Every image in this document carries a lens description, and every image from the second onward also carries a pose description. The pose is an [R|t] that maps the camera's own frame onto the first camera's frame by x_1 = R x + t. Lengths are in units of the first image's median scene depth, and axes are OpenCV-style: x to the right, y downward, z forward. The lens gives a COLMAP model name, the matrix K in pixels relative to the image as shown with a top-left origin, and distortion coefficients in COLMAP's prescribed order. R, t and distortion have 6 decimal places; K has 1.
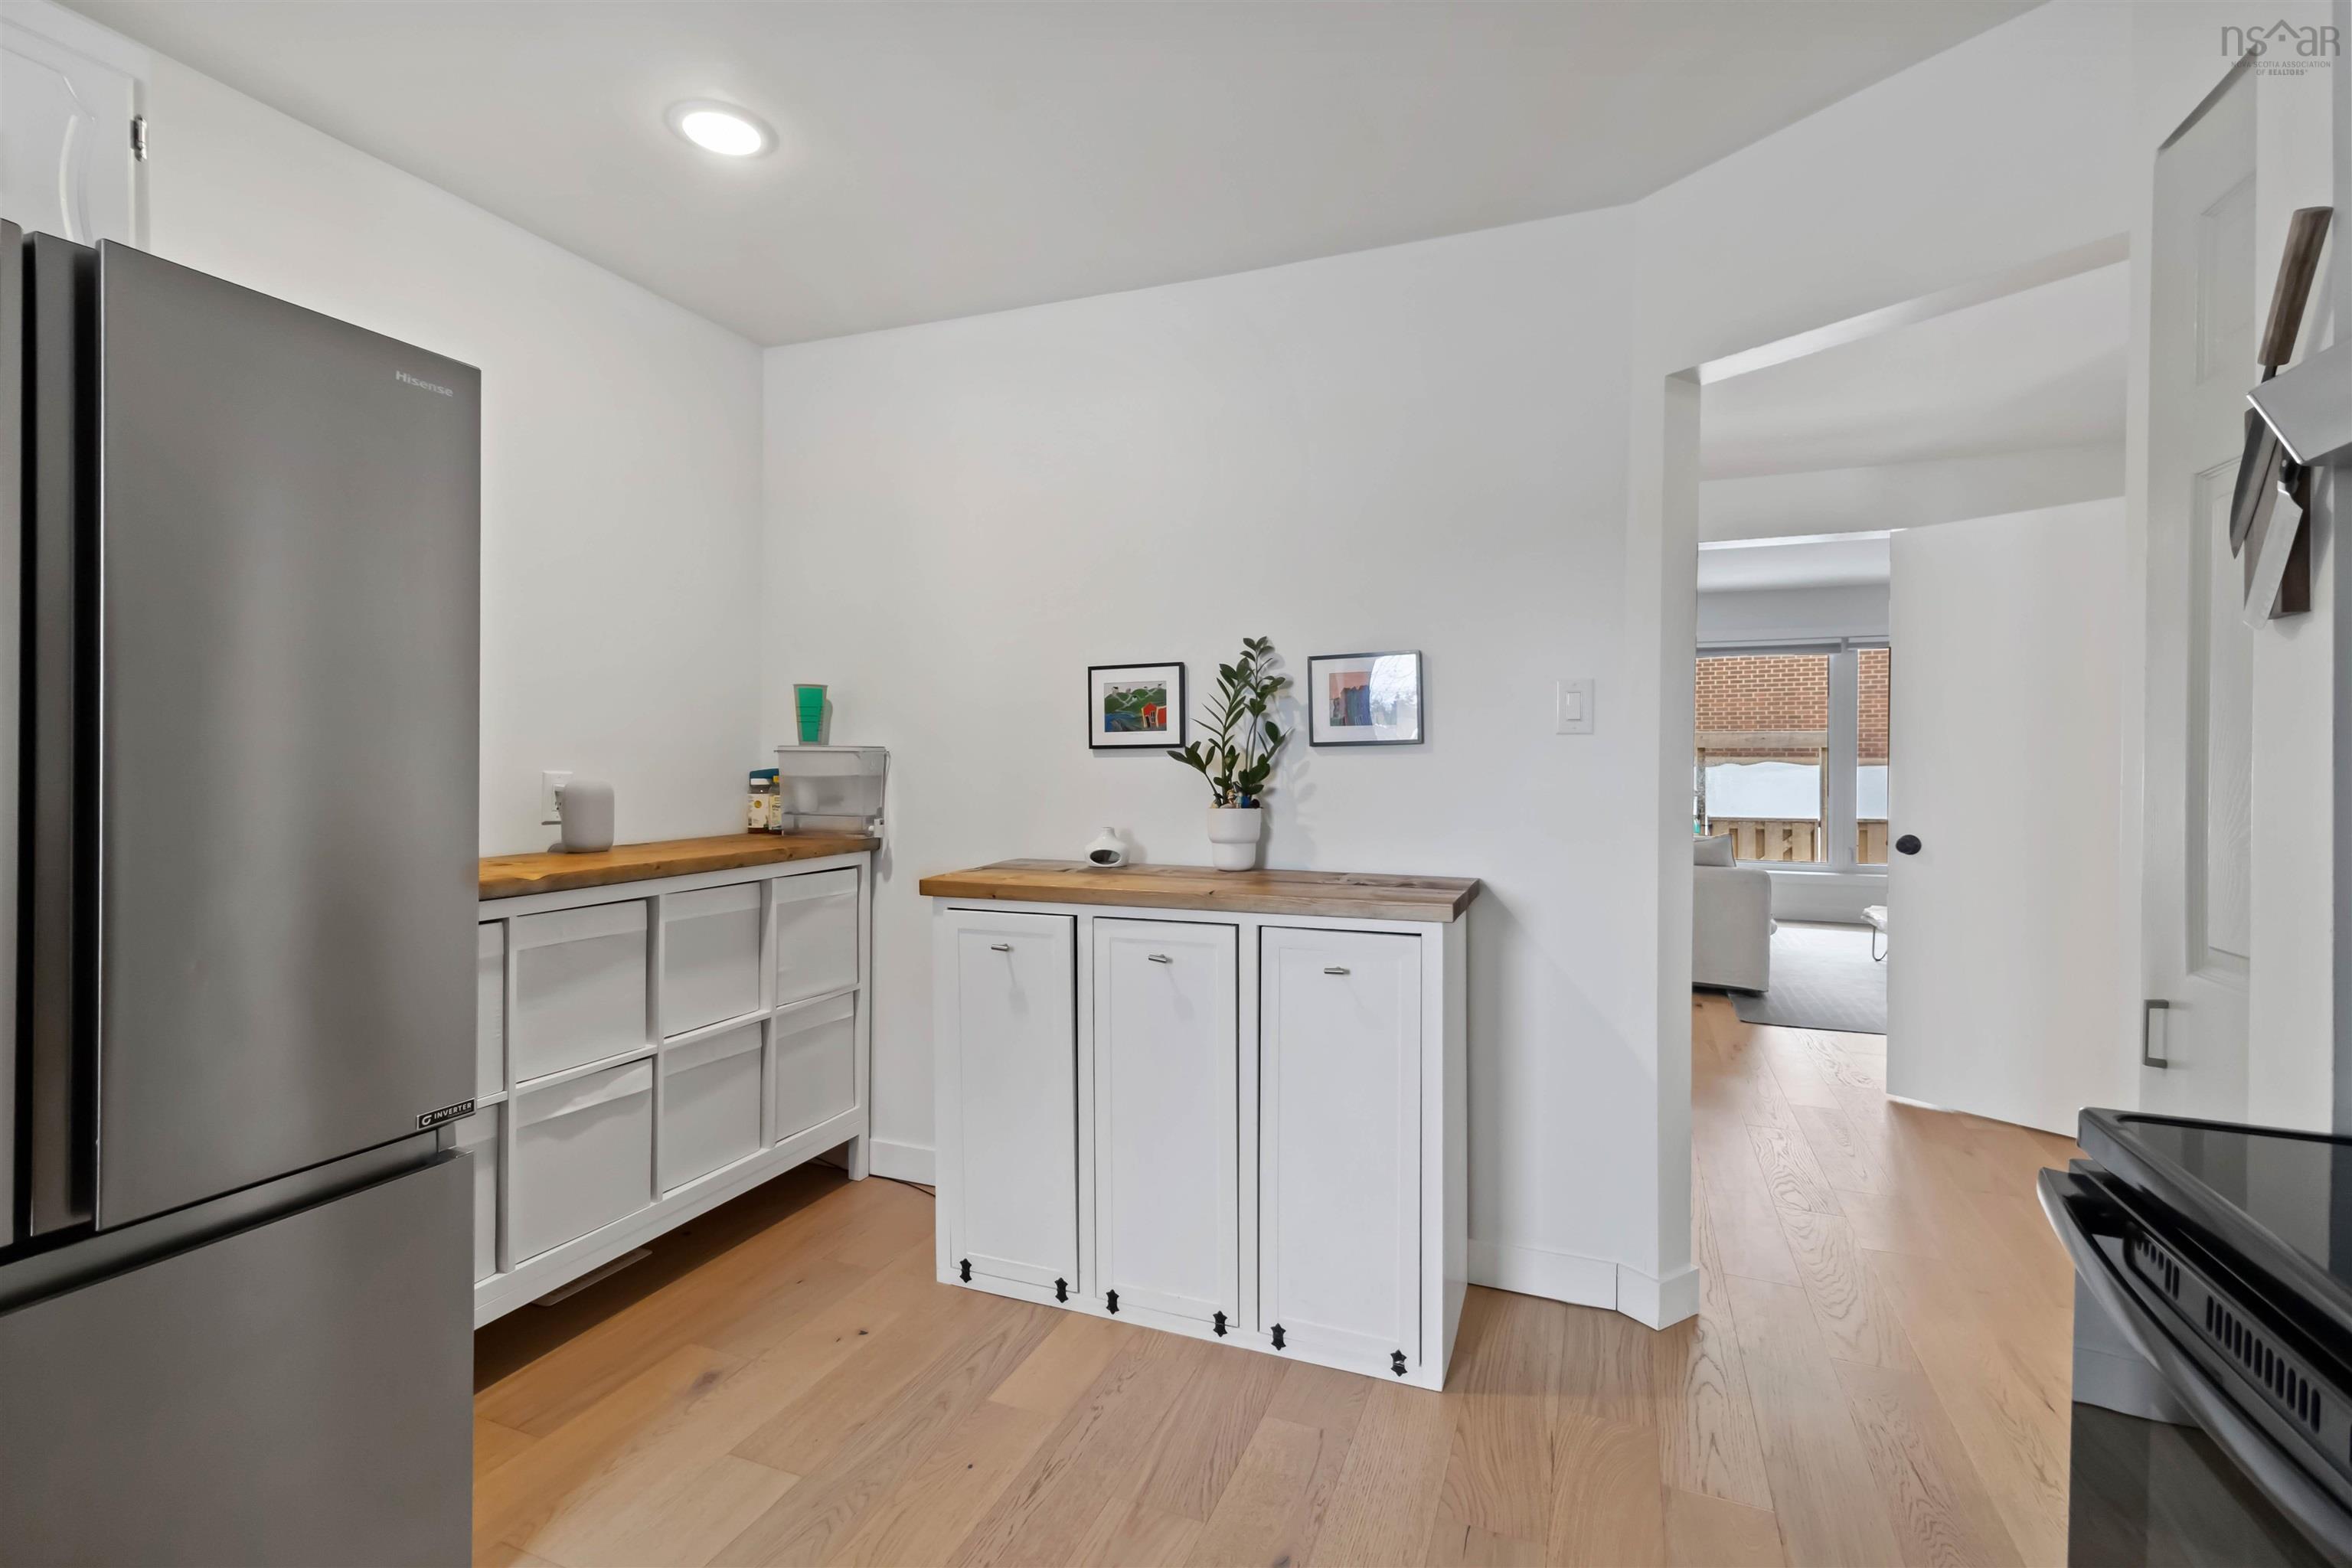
lens RADIAL K [[1083.0, 0, 1178.8], [0, 1083.0, 759.6], [0, 0, 1]] dist [0.003927, 0.000089]
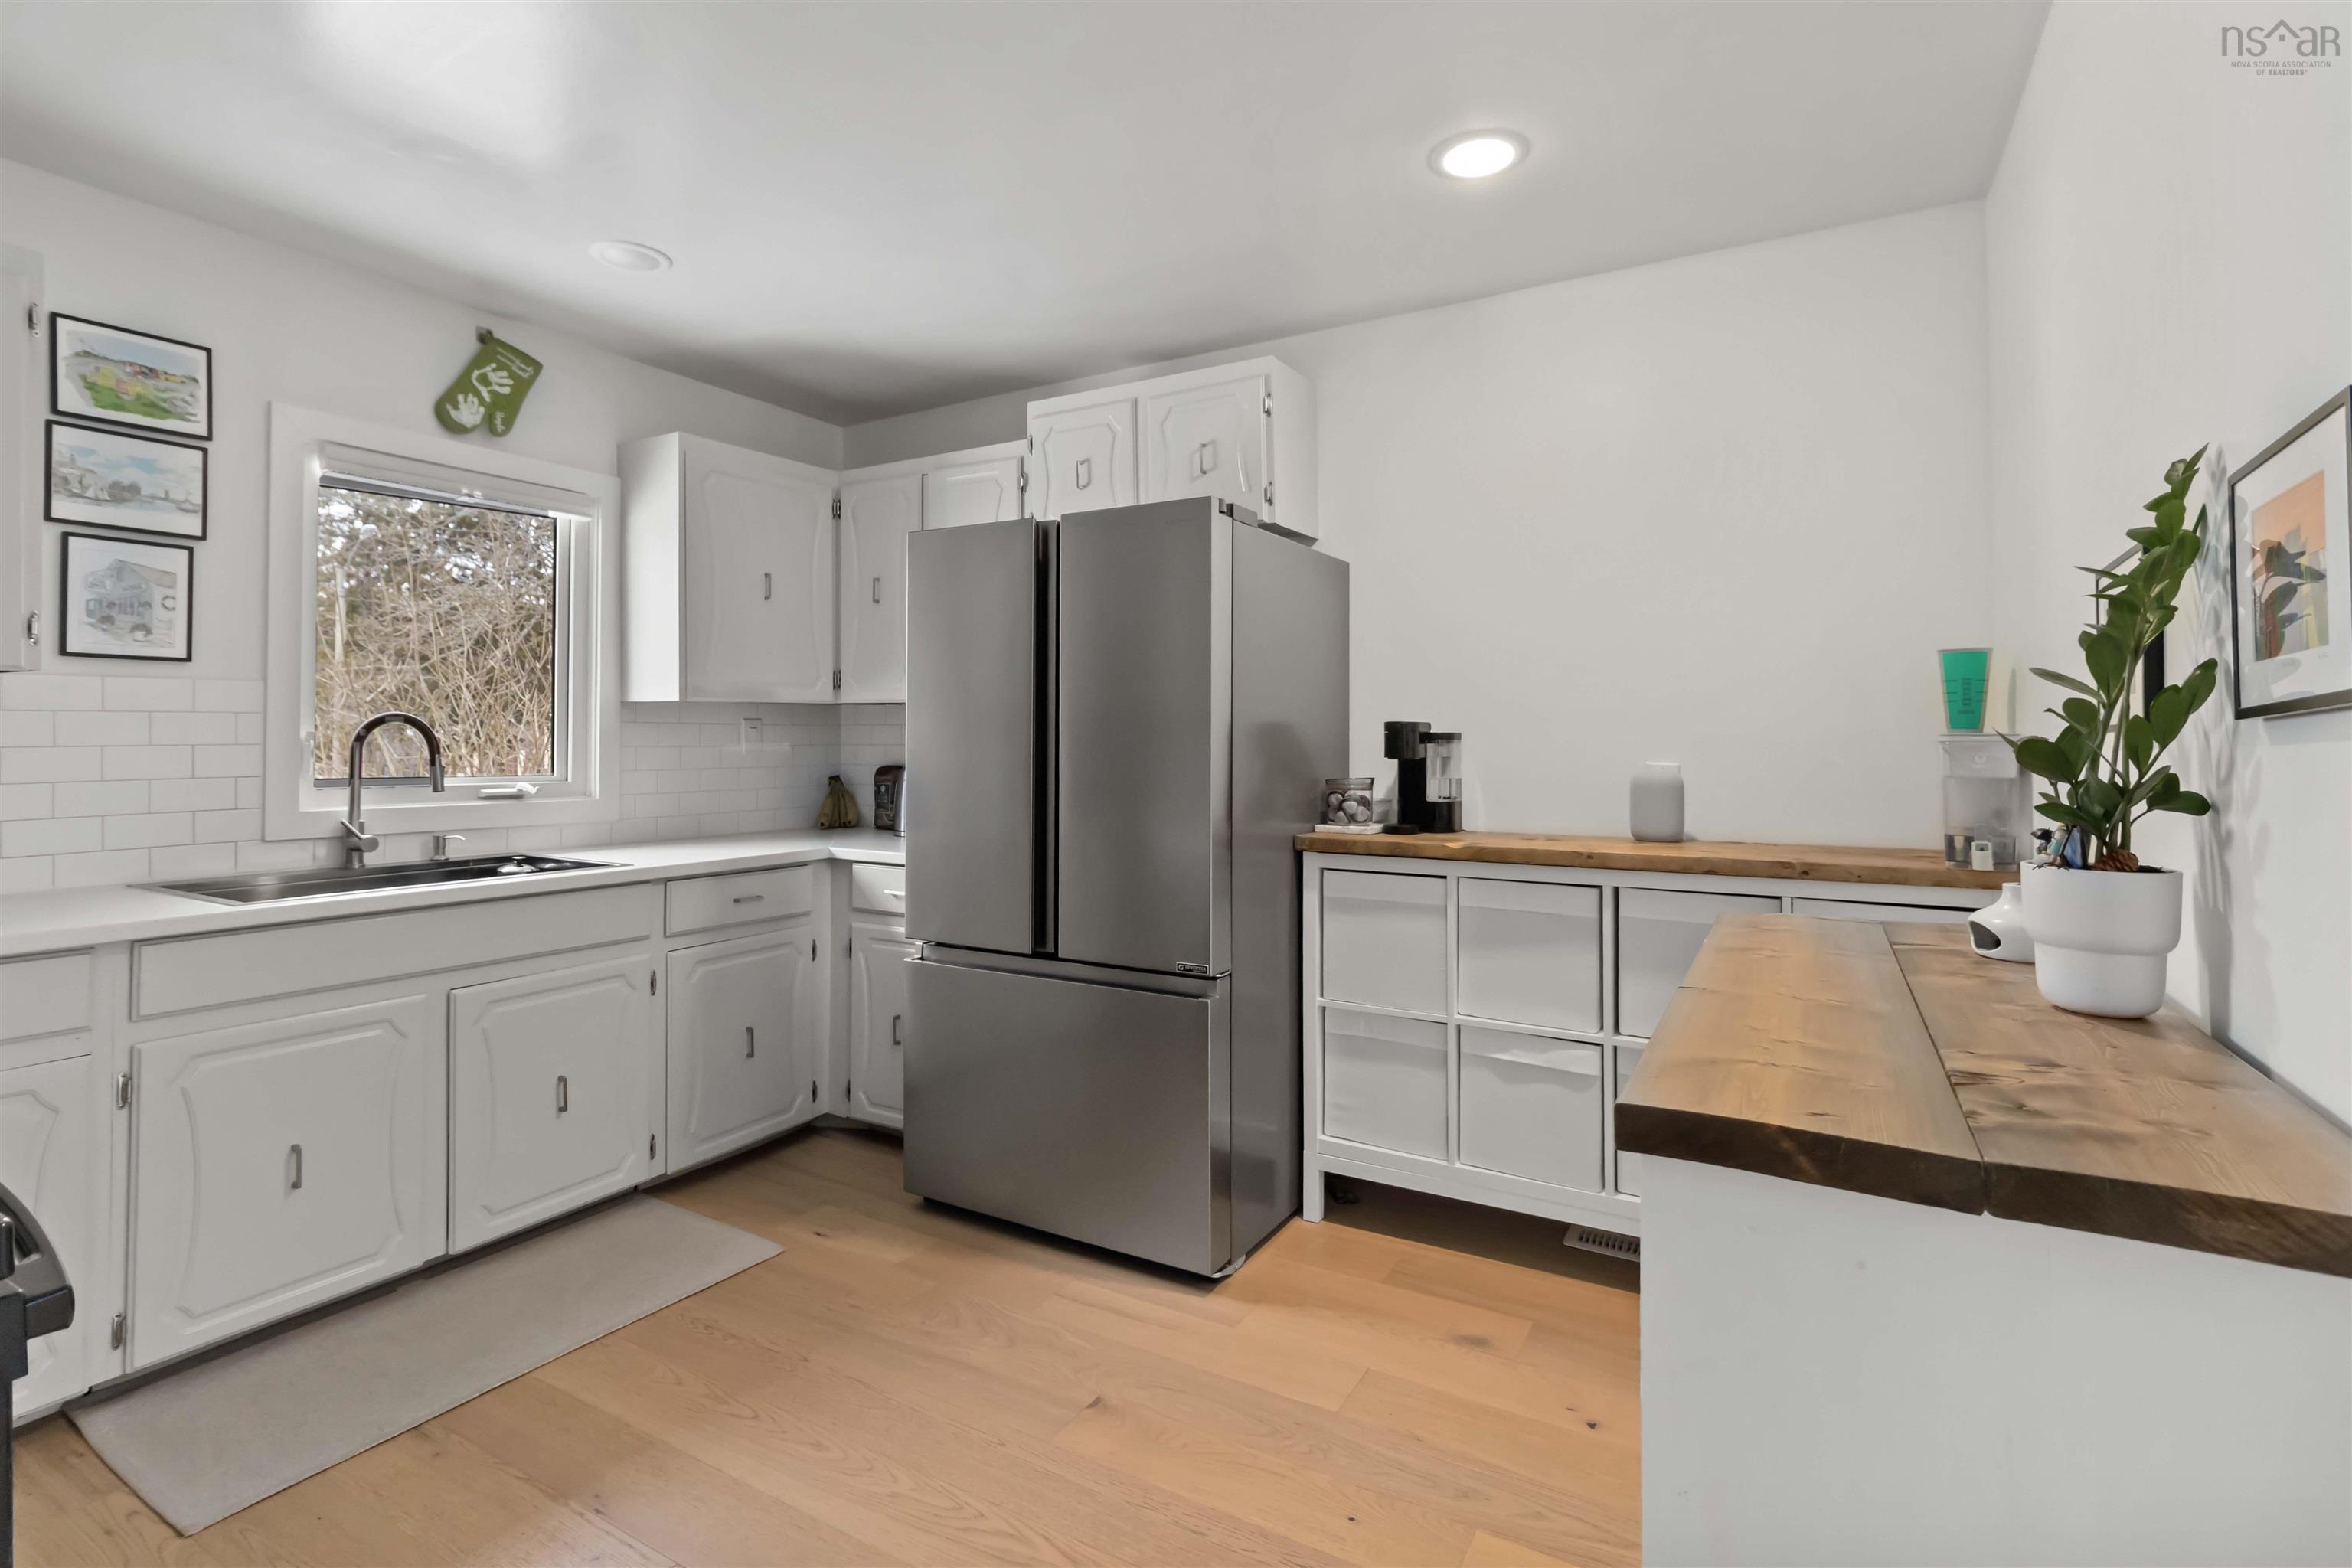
lens RADIAL K [[1092.9, 0, 1173.7], [0, 1092.9, 727.6], [0, 0, 1]] dist [0.004044, -0.000061]
pose [[-0.148953, -0.020604, -0.988630, 0.673400], [-0.007726, 0.999777, -0.019672, 0.001948], [0.988814, 0.004708, -0.149079, 0.875185]]
